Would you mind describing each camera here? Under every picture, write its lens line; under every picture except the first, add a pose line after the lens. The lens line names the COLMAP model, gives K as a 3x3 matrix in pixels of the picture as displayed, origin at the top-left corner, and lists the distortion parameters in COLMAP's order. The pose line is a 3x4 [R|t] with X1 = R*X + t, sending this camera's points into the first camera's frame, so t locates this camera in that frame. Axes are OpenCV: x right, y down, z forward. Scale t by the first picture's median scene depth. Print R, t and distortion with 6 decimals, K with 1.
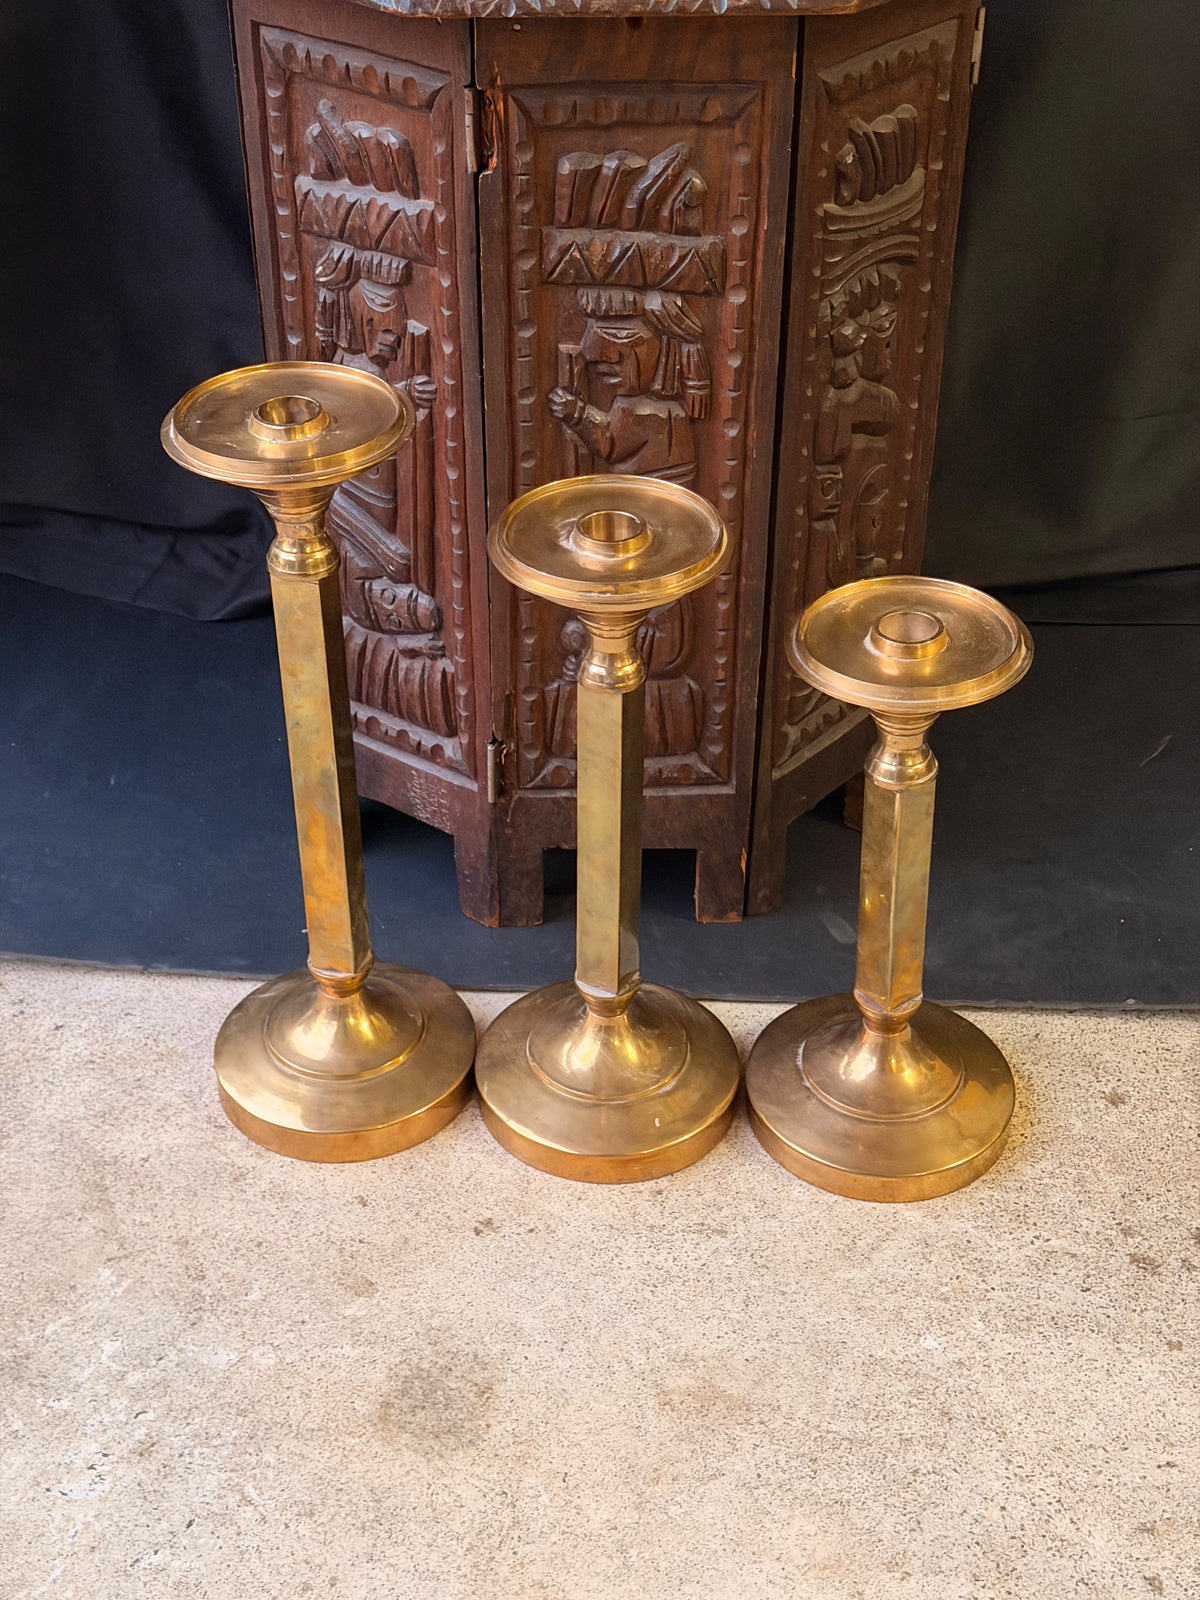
lens RADIAL K [[2200.4, 0, 609.7], [0, 2200.4, 810.0], [0, 0, 1]] dist [0.196605, -0.412663]
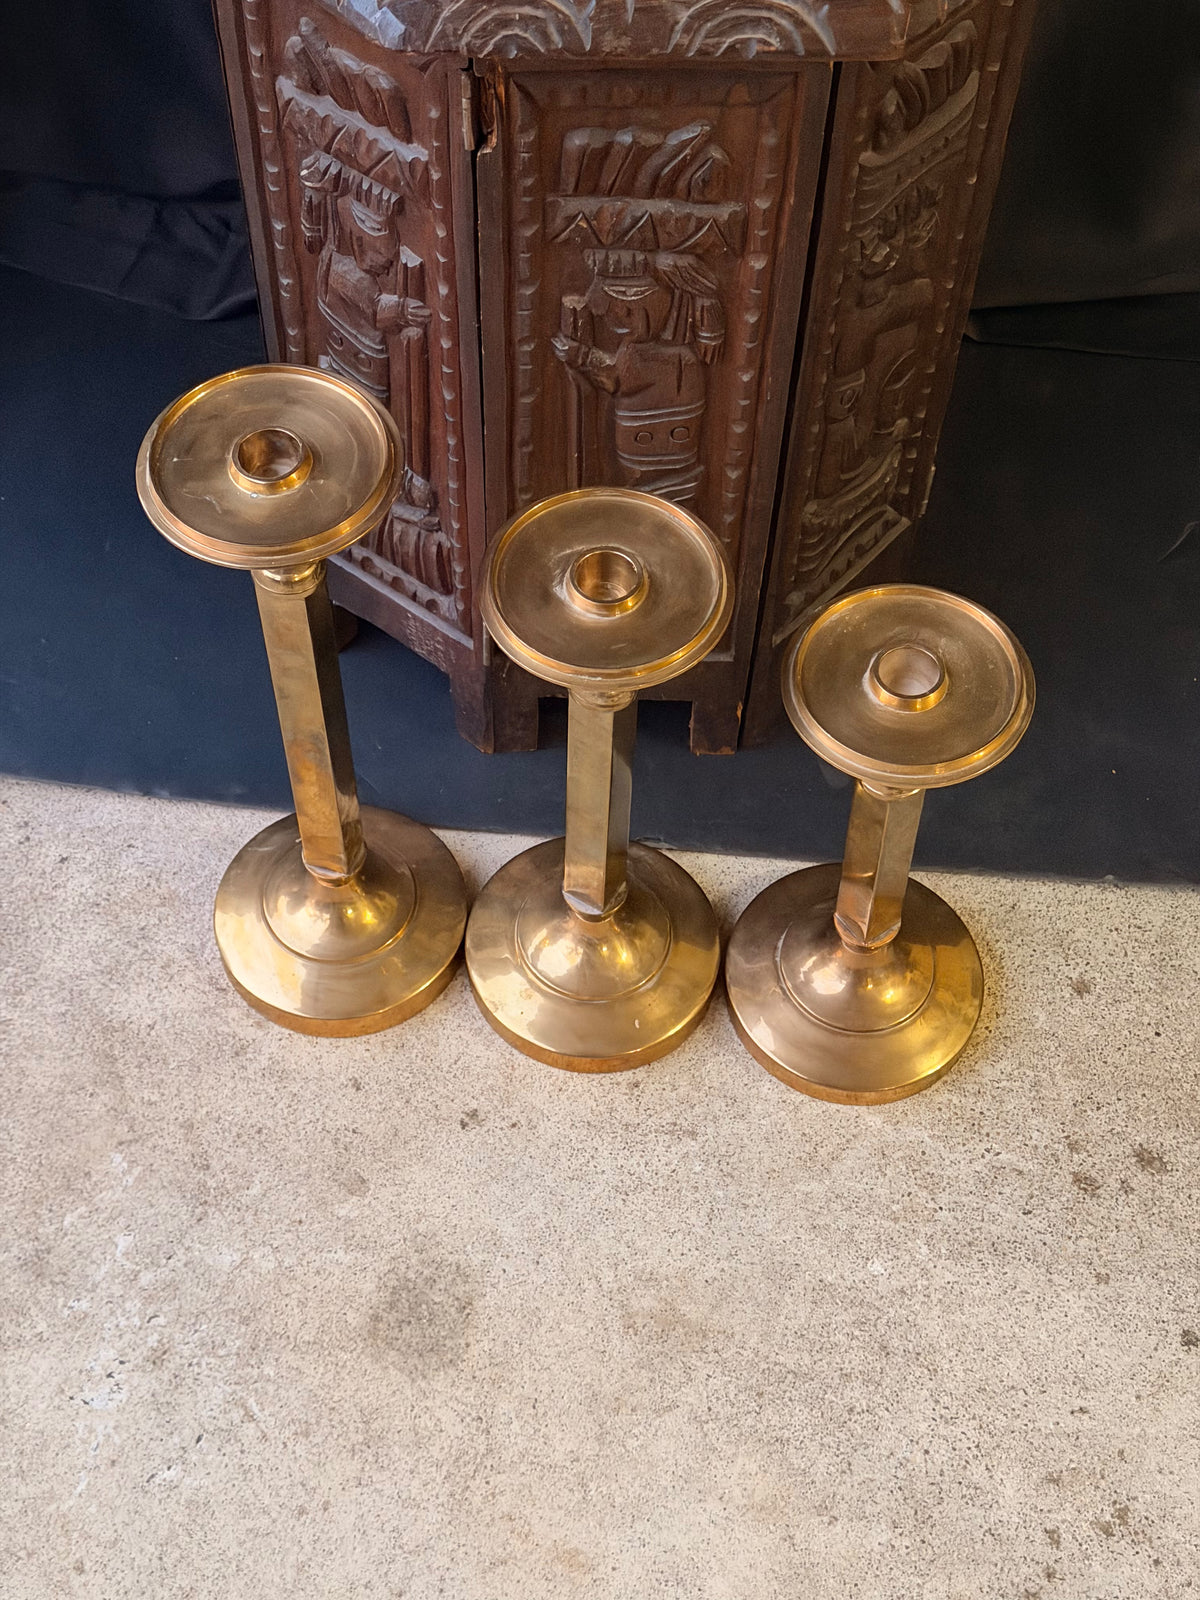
lens RADIAL K [[2206.5, 0, 595.9], [0, 2206.5, 760.2], [0, 0, 1]] dist [0.190751, -0.362902]
pose [[0.999162, 0.039553, -0.010523, 0.008527], [-0.033392, 0.936430, 0.349261, -0.355668], [0.023668, -0.348617, 0.936966, 0.063168]]
